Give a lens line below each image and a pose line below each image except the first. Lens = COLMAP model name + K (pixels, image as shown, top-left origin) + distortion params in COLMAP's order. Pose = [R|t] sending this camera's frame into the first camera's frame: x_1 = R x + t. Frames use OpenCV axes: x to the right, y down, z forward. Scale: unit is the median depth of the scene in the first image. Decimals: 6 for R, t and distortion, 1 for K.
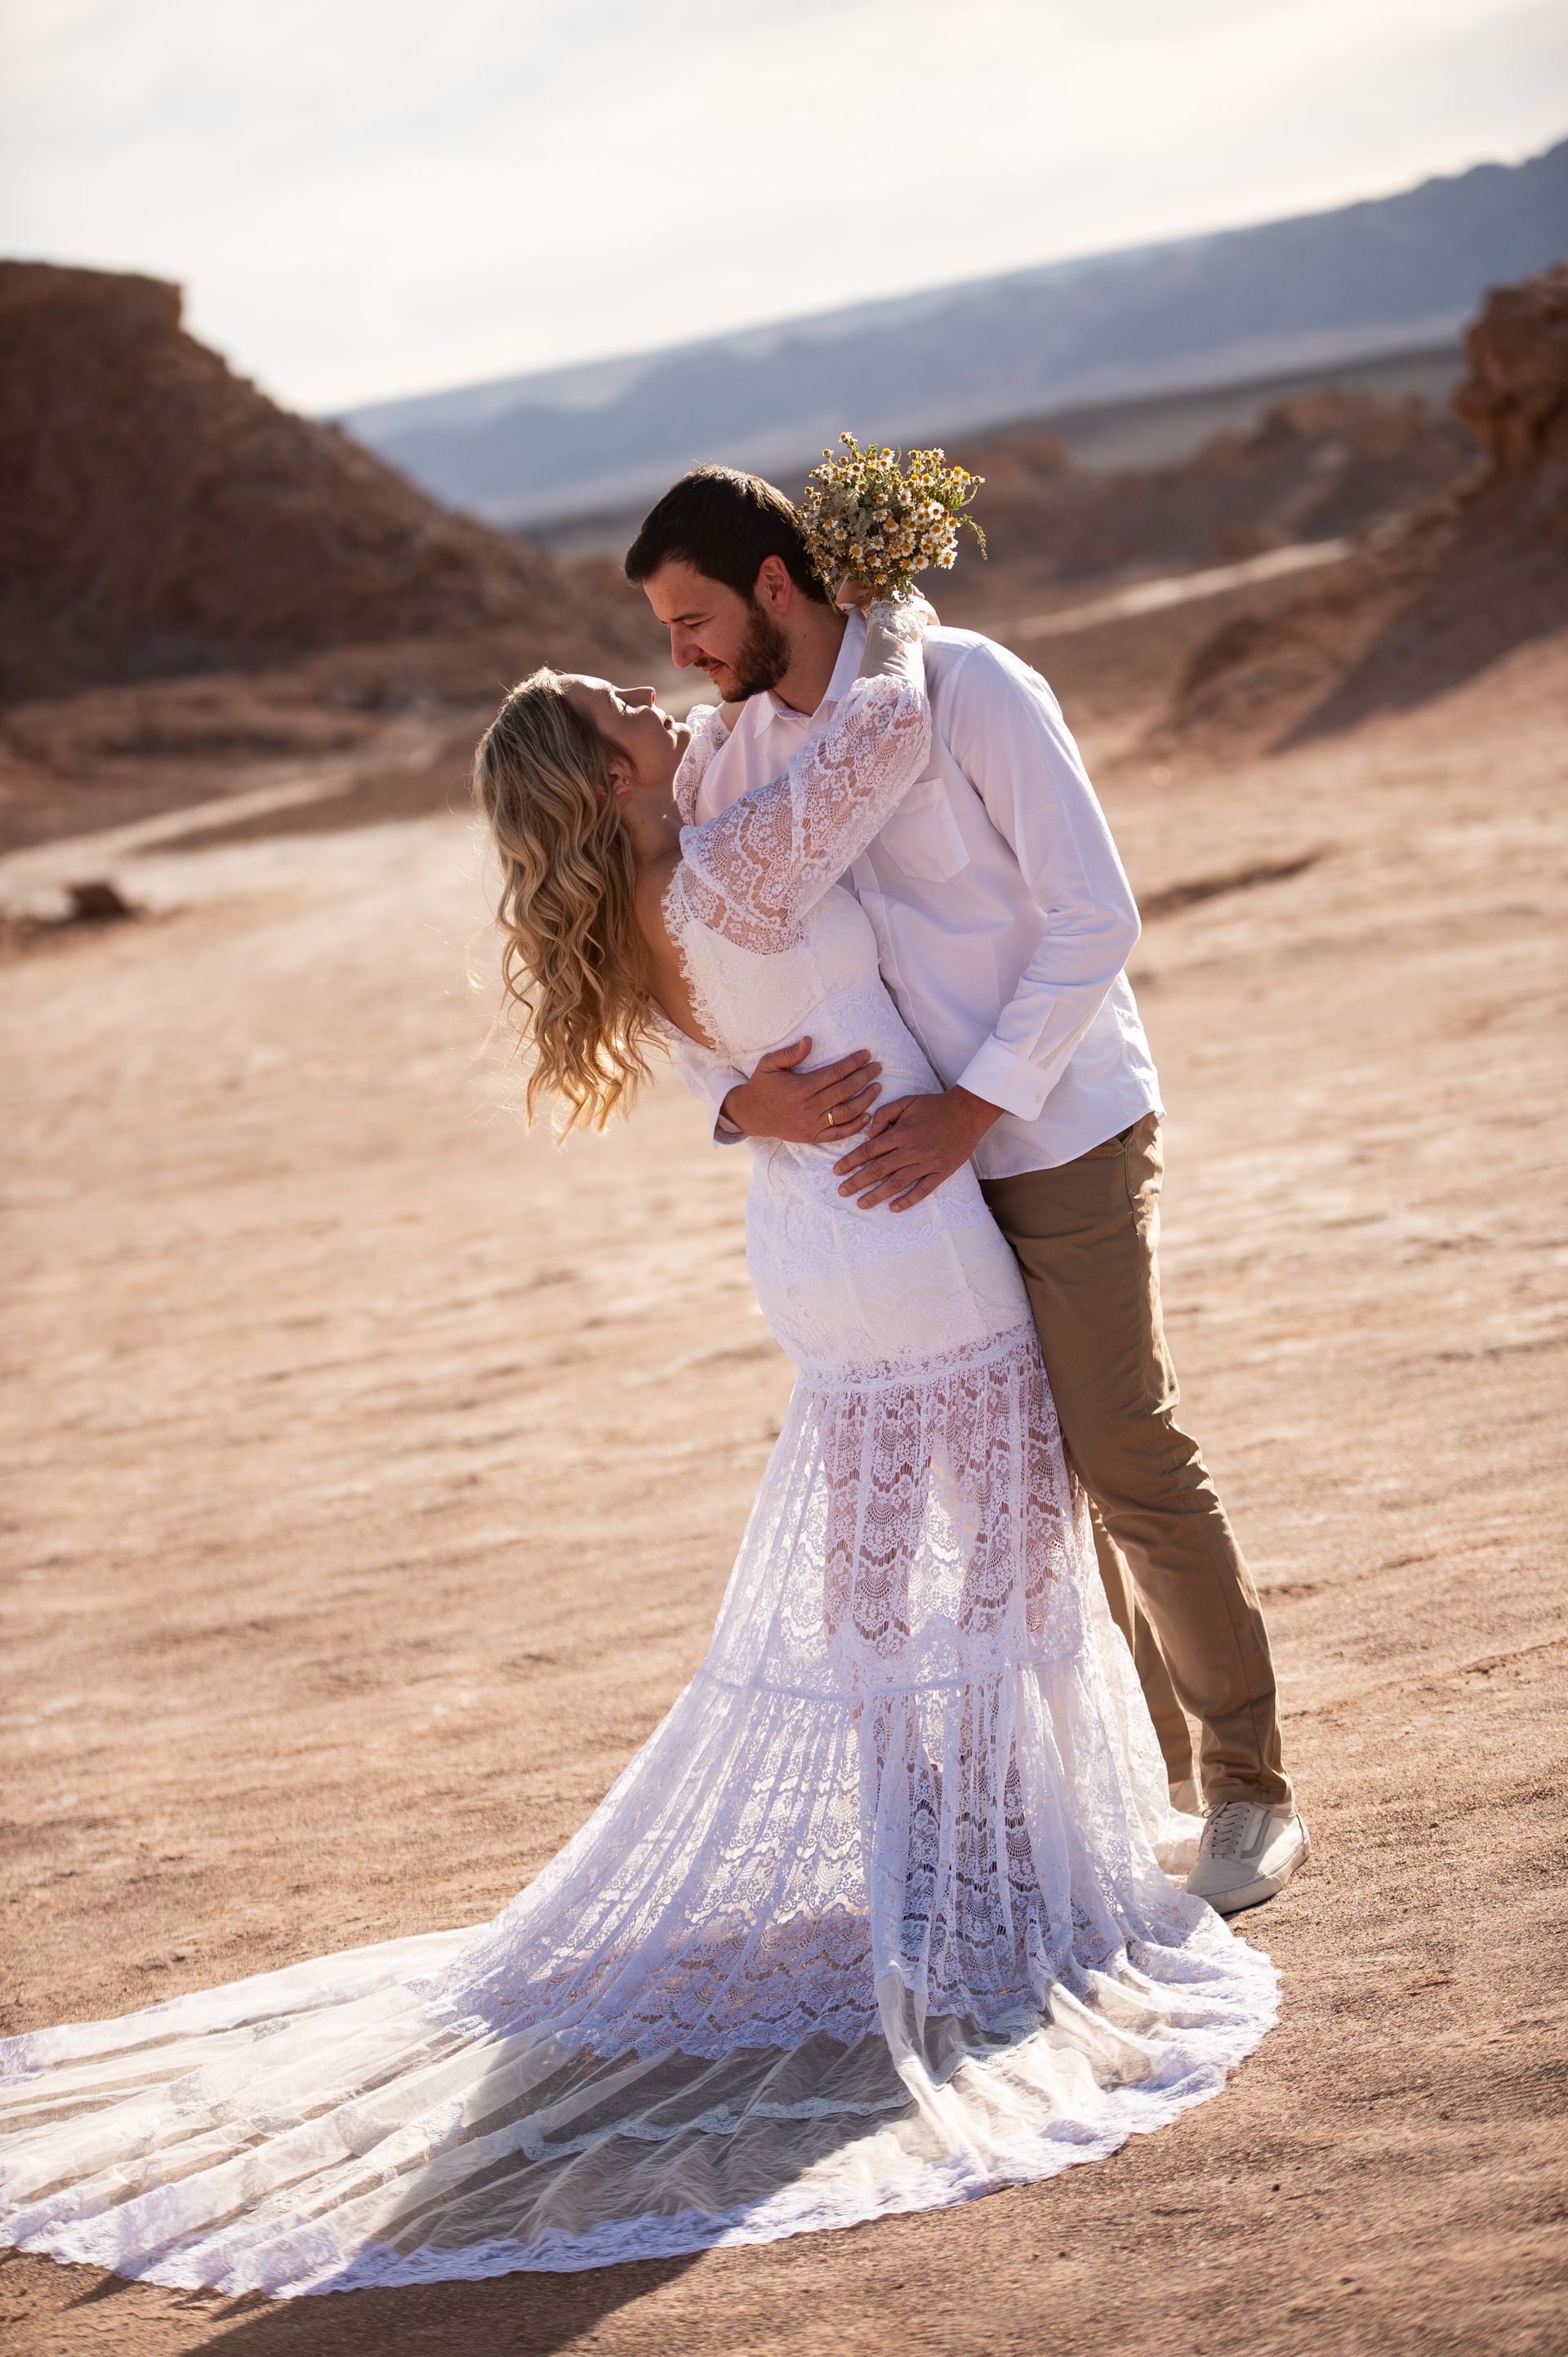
lens RADIAL K [[6151.3, 0, 783.6], [0, 6151.3, 1116.7], [0, 0, 1]] dist [-0.029789, 1.054429]
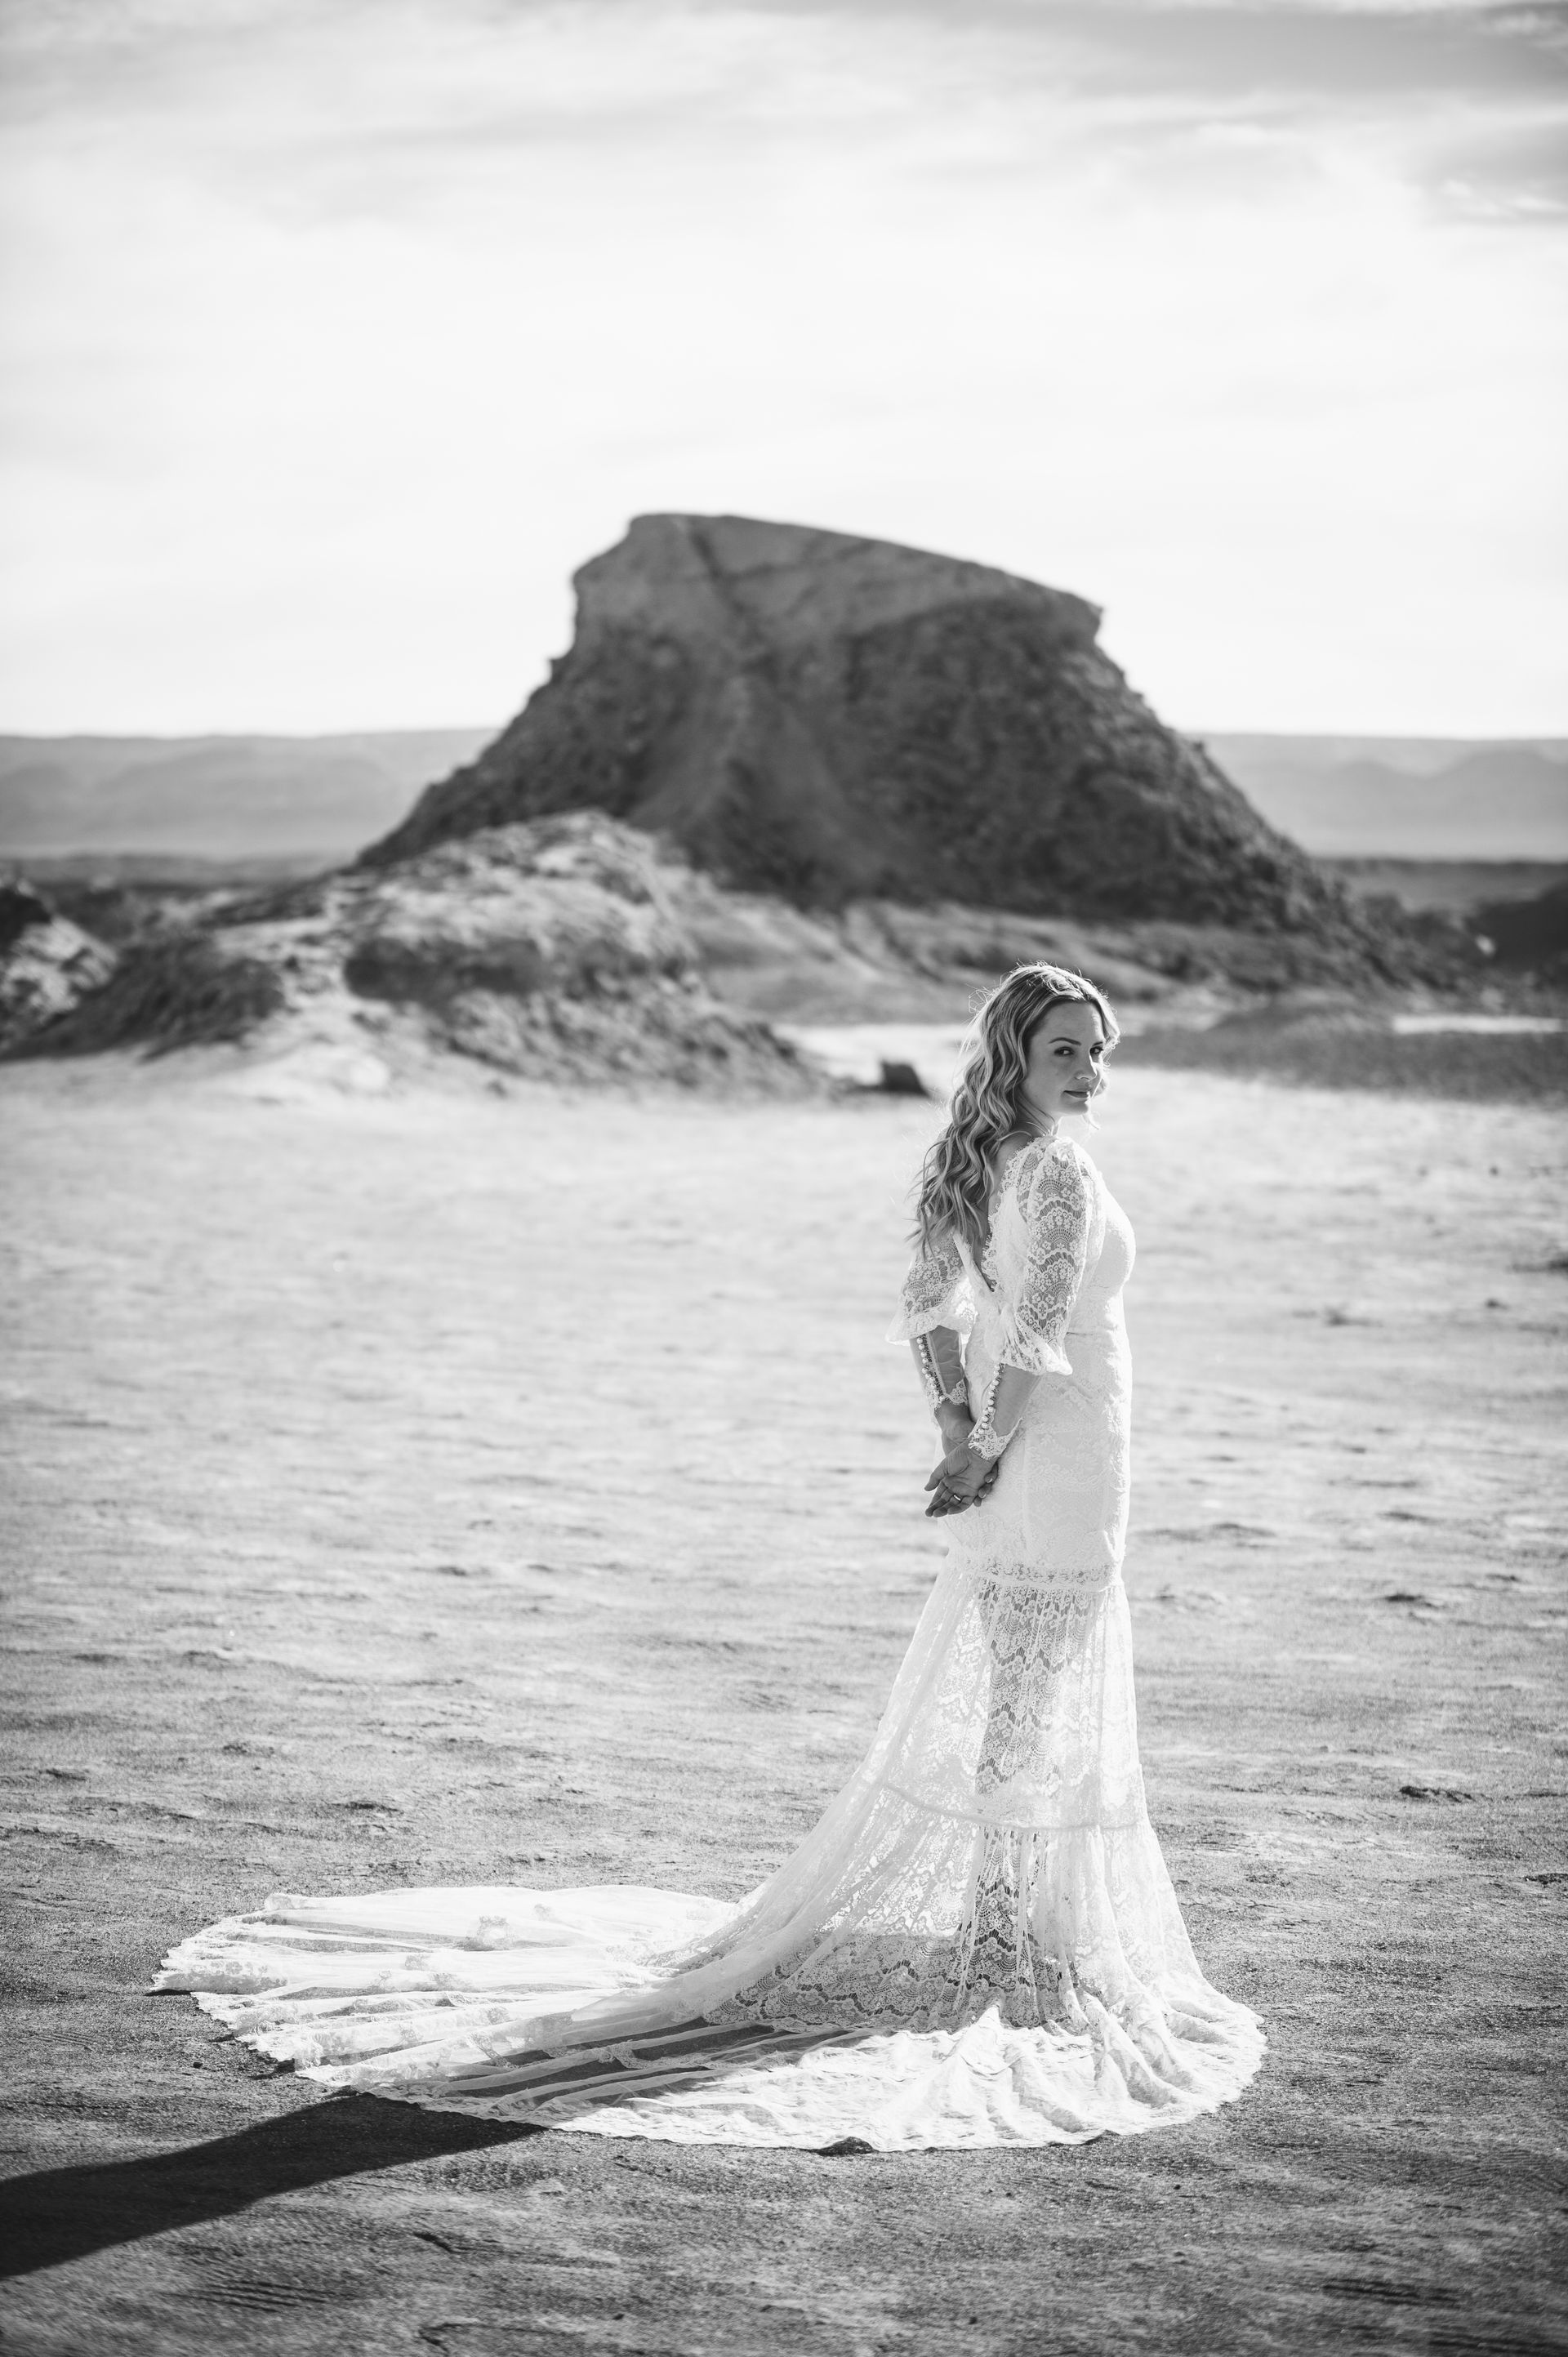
lens RADIAL K [[5019.4, 0, 784.0], [0, 5019.4, 1178.5], [0, 0, 1]] dist [-0.215363, 0.498070]
pose [[0.965701, 0.221076, -0.136190, 0.060477], [-0.224255, 0.974495, -0.008266, -0.010164], [0.130890, 0.038524, 0.990648, -0.074215]]
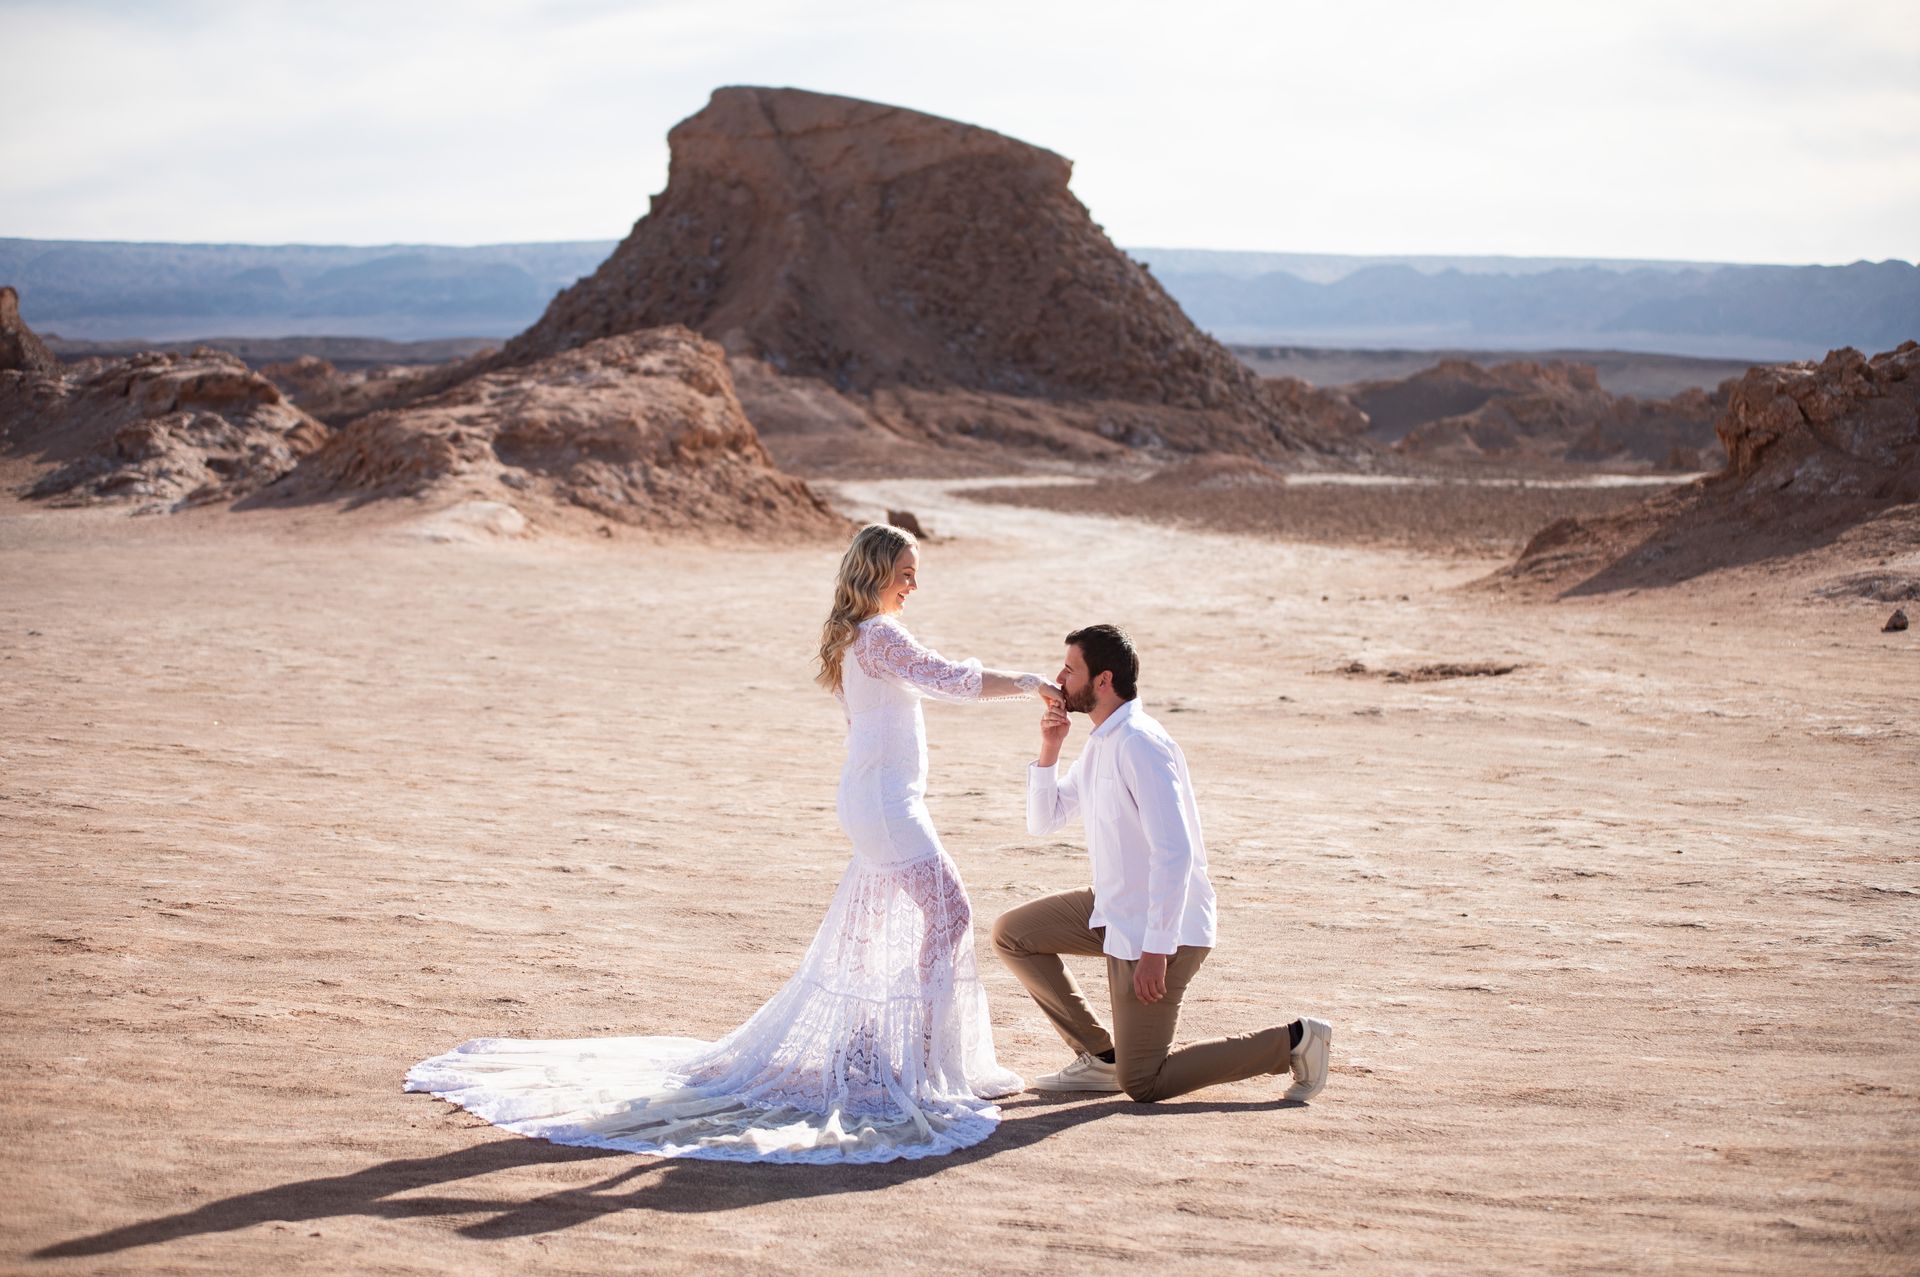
lens RADIAL K [[3860.2, 0, 960.0], [0, 3860.2, 638.5], [0, 0, 1]] dist [-0.280247, 0.461383]
pose [[0.968207, 0.228840, -0.101032, 0.125591], [-0.230371, 0.973096, -0.003606, -0.028472], [0.097489, 0.026766, 0.994877, -0.382552]]
